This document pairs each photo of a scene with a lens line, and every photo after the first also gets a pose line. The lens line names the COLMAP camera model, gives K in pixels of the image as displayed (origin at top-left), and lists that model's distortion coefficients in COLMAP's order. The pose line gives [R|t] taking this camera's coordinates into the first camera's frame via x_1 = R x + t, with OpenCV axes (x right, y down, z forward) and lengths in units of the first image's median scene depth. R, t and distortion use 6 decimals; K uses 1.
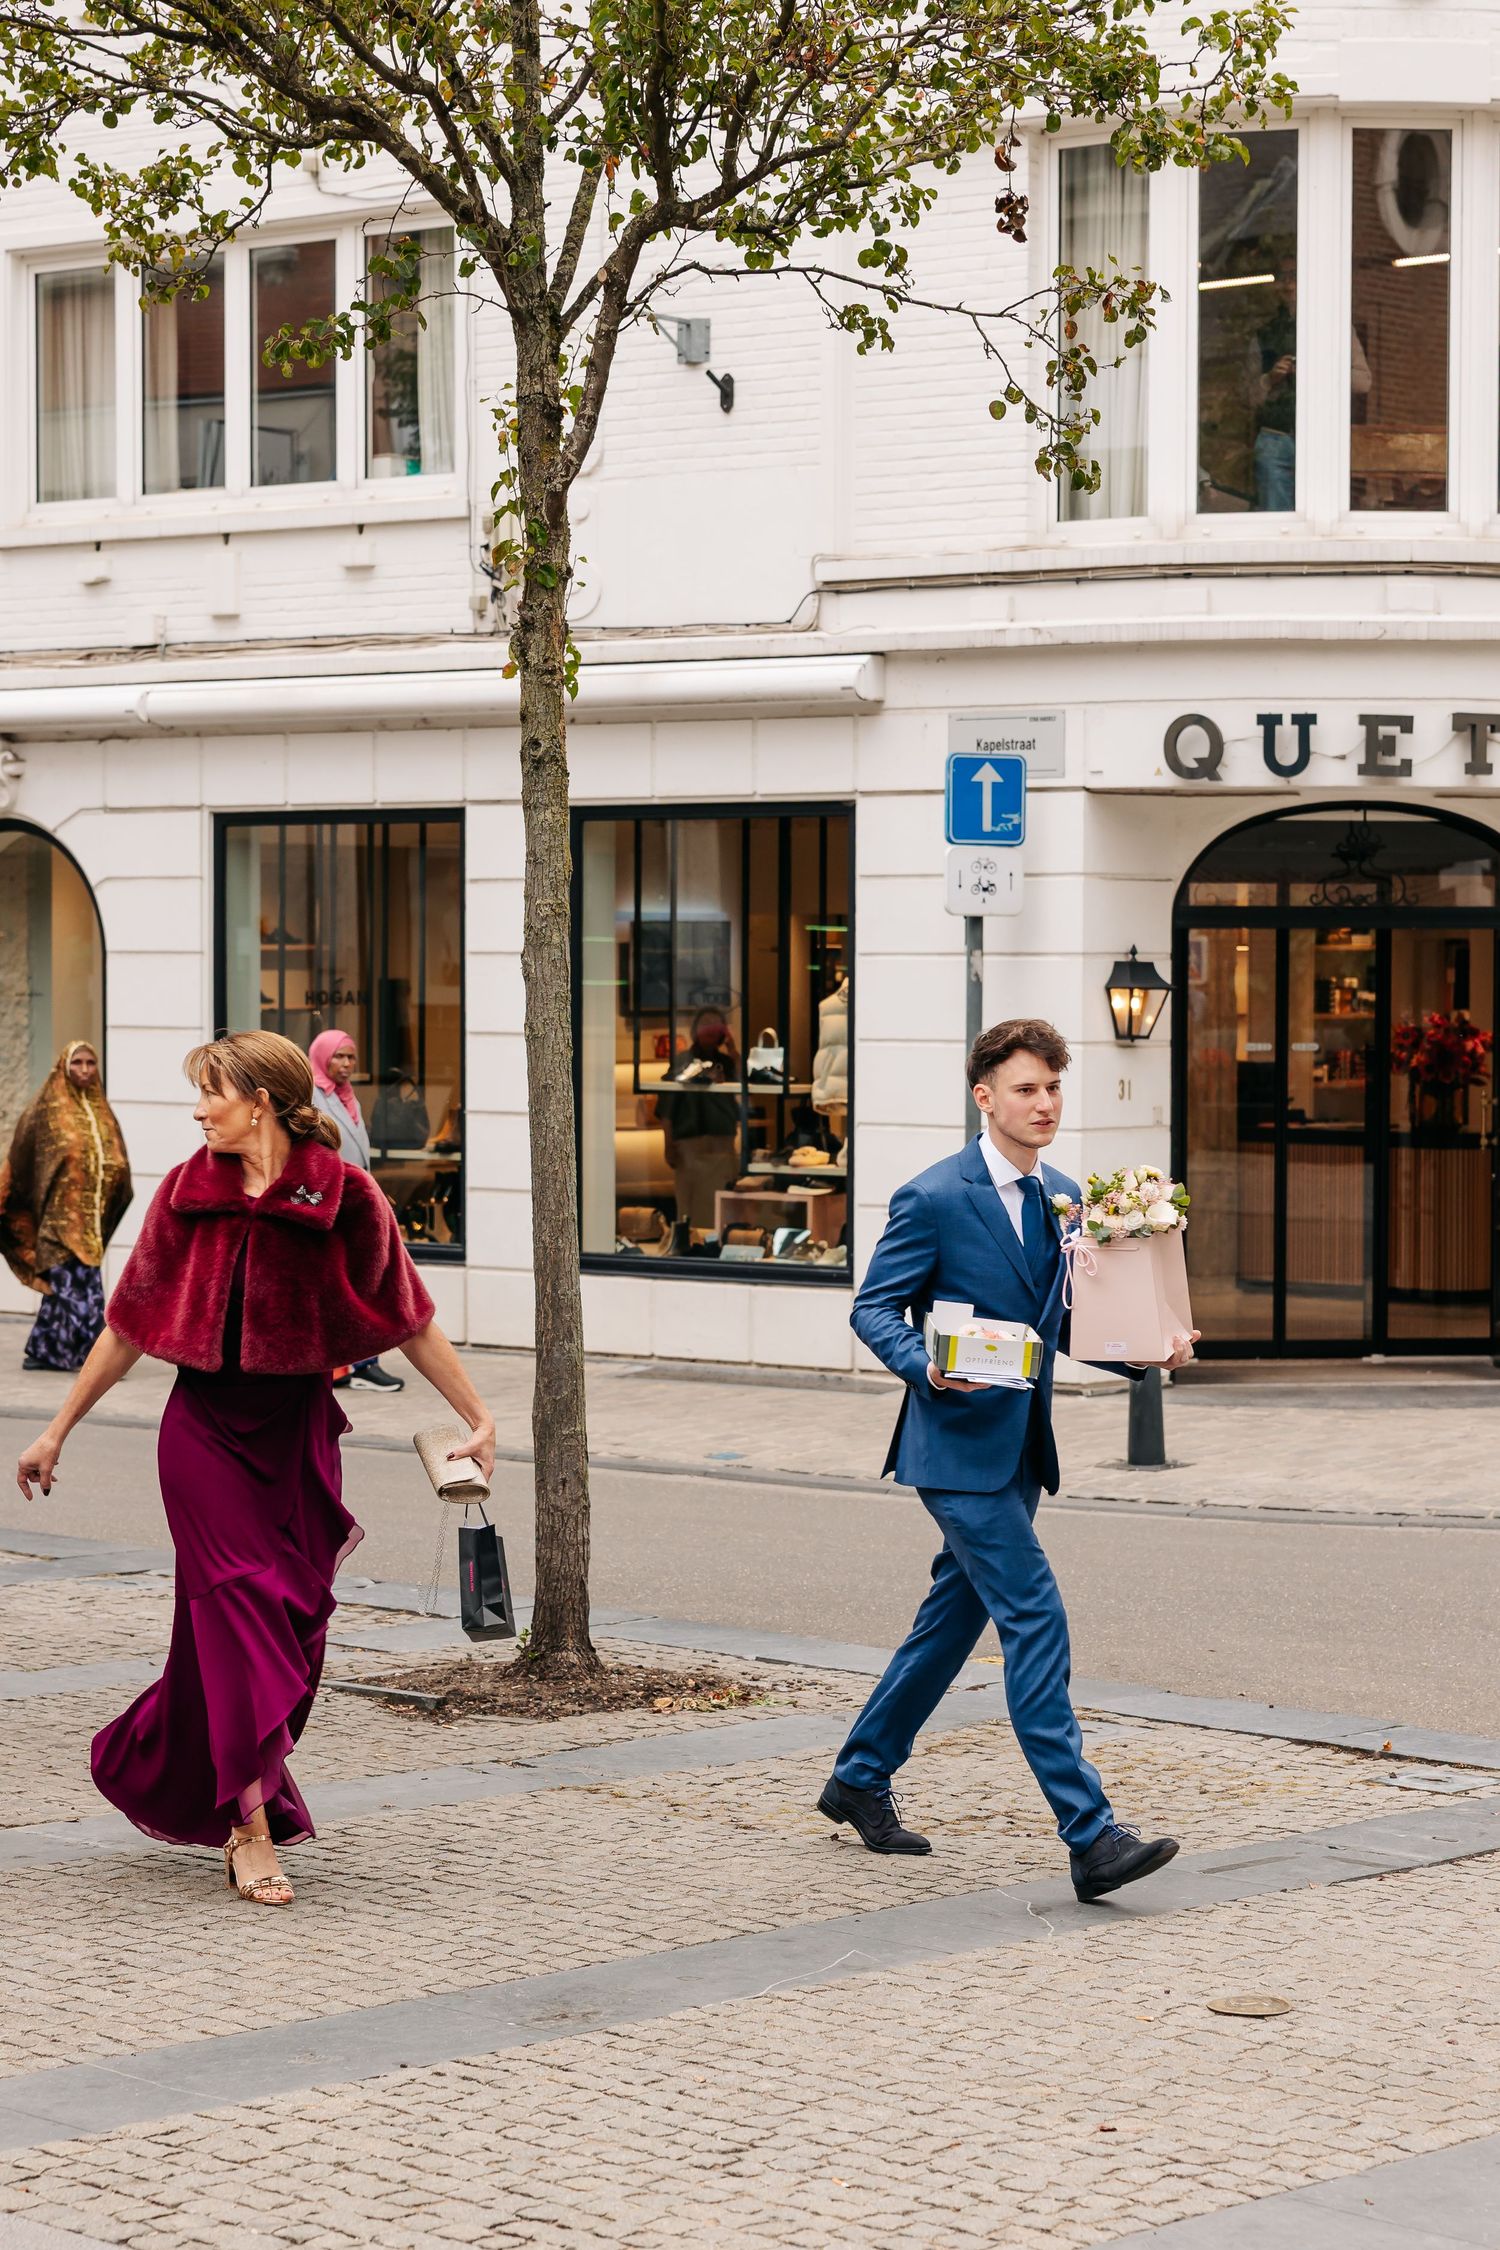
lens RADIAL K [[4702.4, 0, 819.1], [0, 4702.4, 1166.4], [0, 0, 1]] dist [-0.041499, 0.000000]
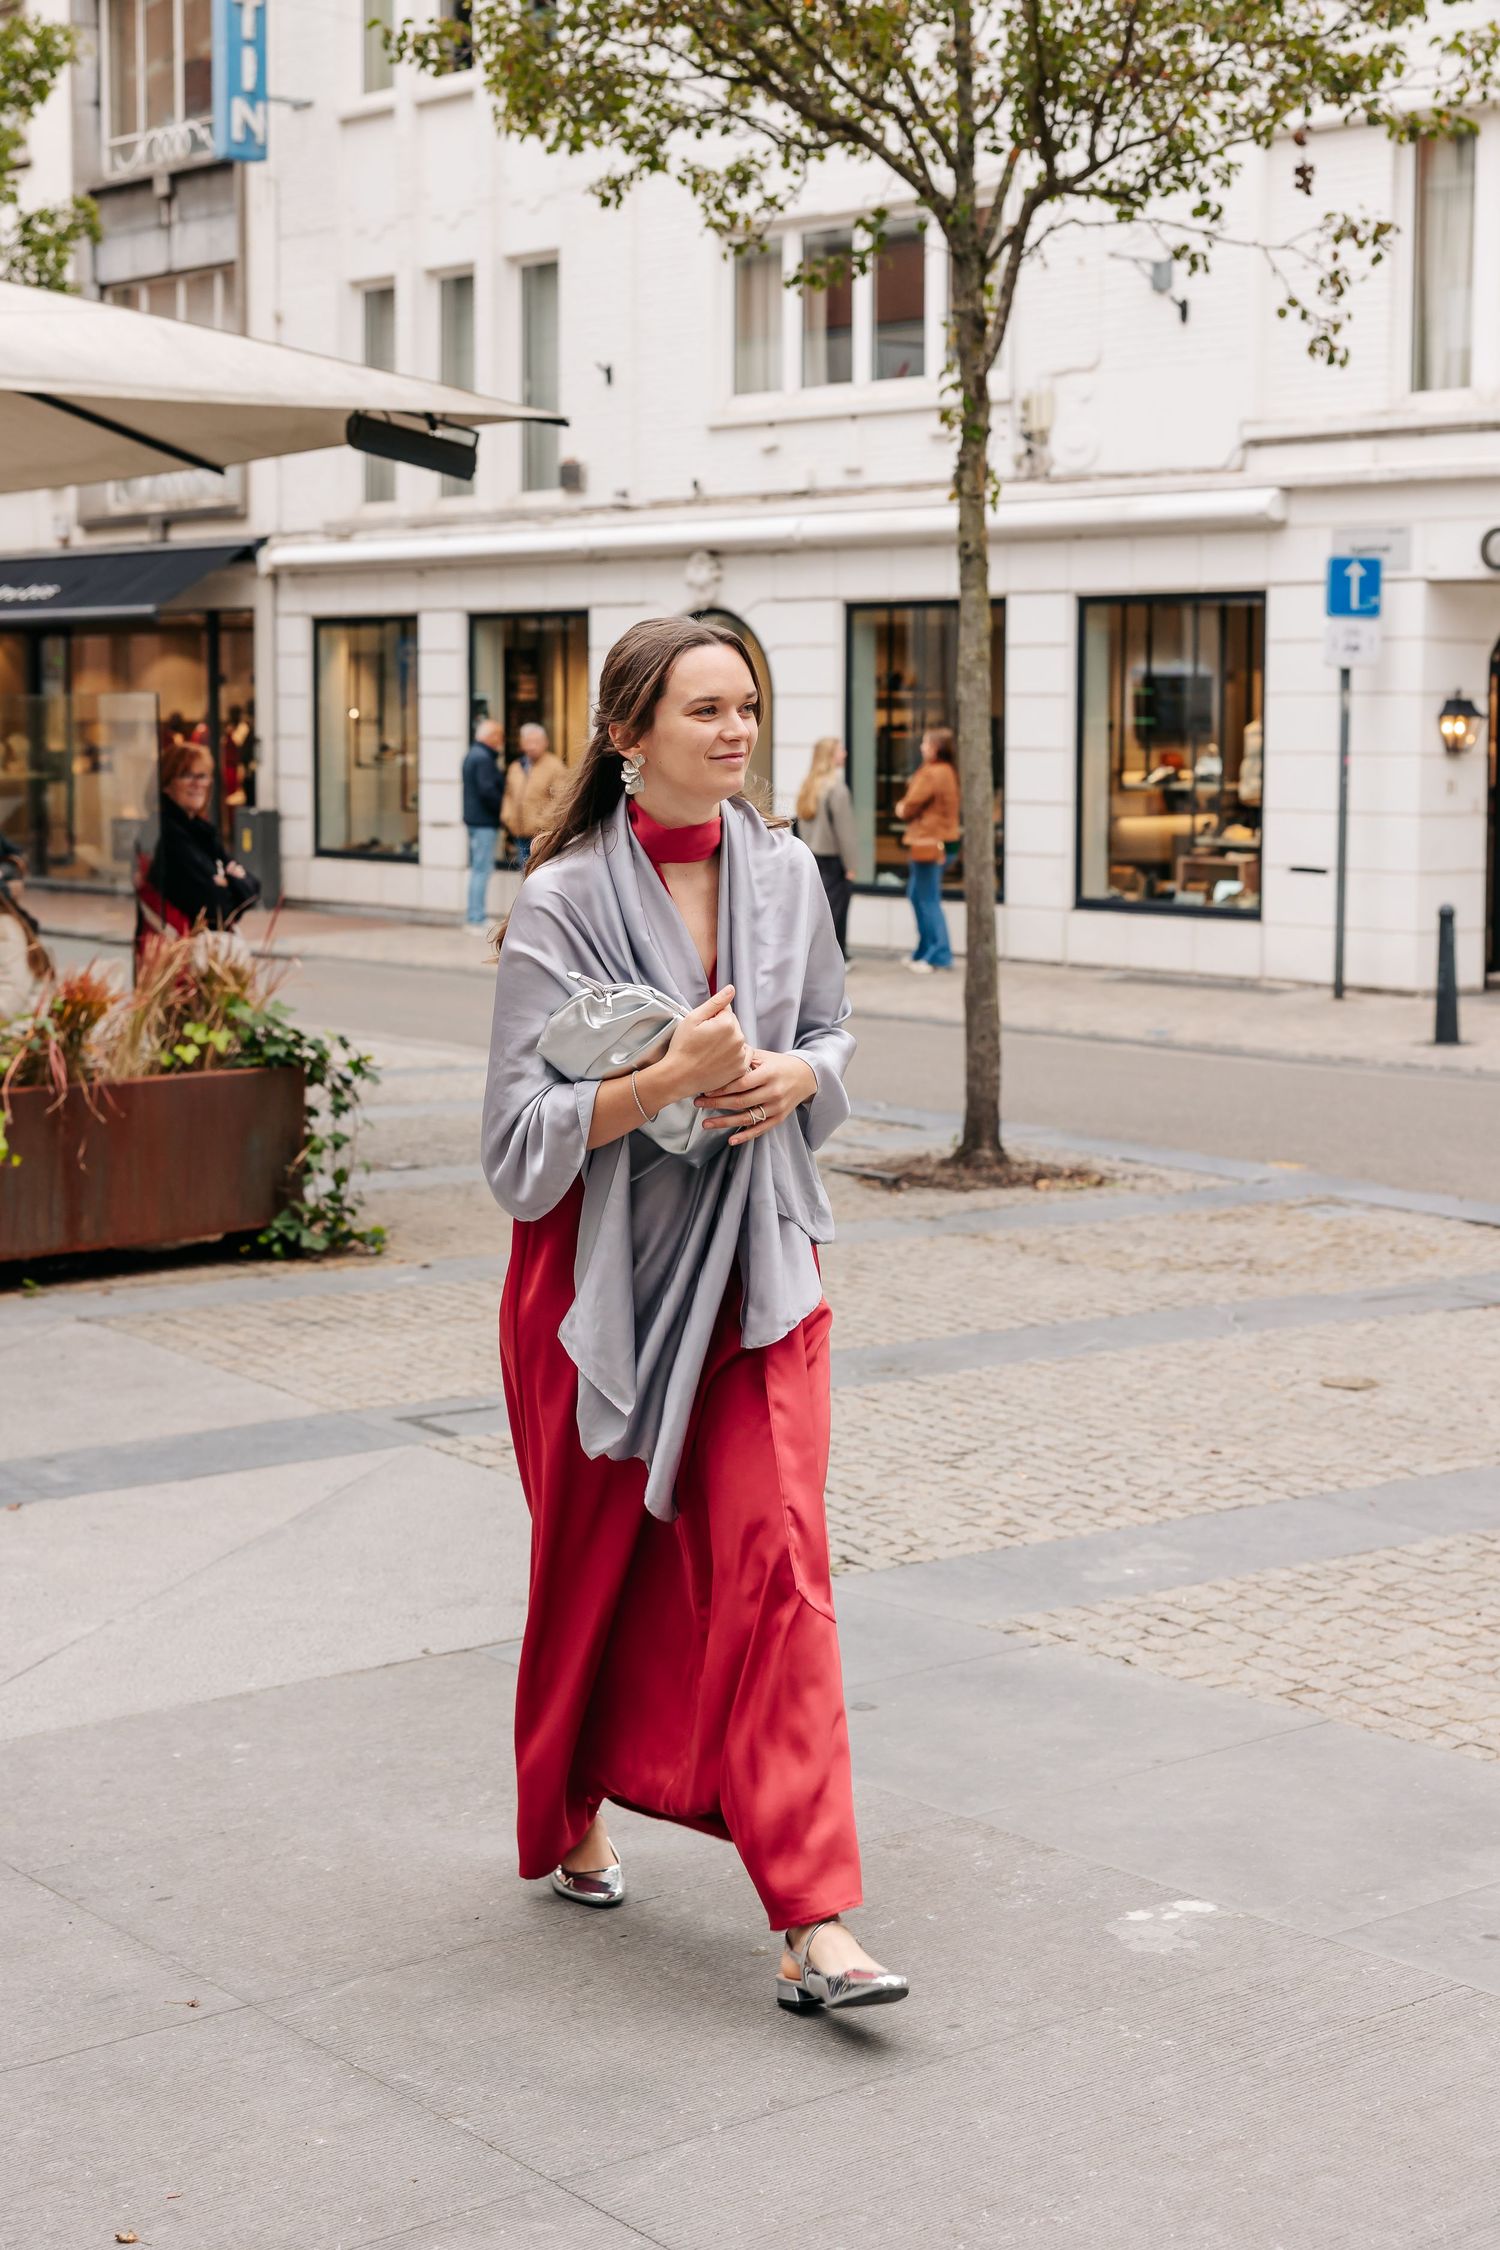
lens RADIAL K [[3254.8, 0, 823.0], [0, 3254.8, 995.0], [0, 0, 1]] dist [0.006243, 0.000000]
pose [[0.979832, 0.014999, -0.199258, 0.100300], [-0.007258, 0.999192, 0.039523, 0.012314], [0.199689, -0.037280, 0.979150, -0.031613]]
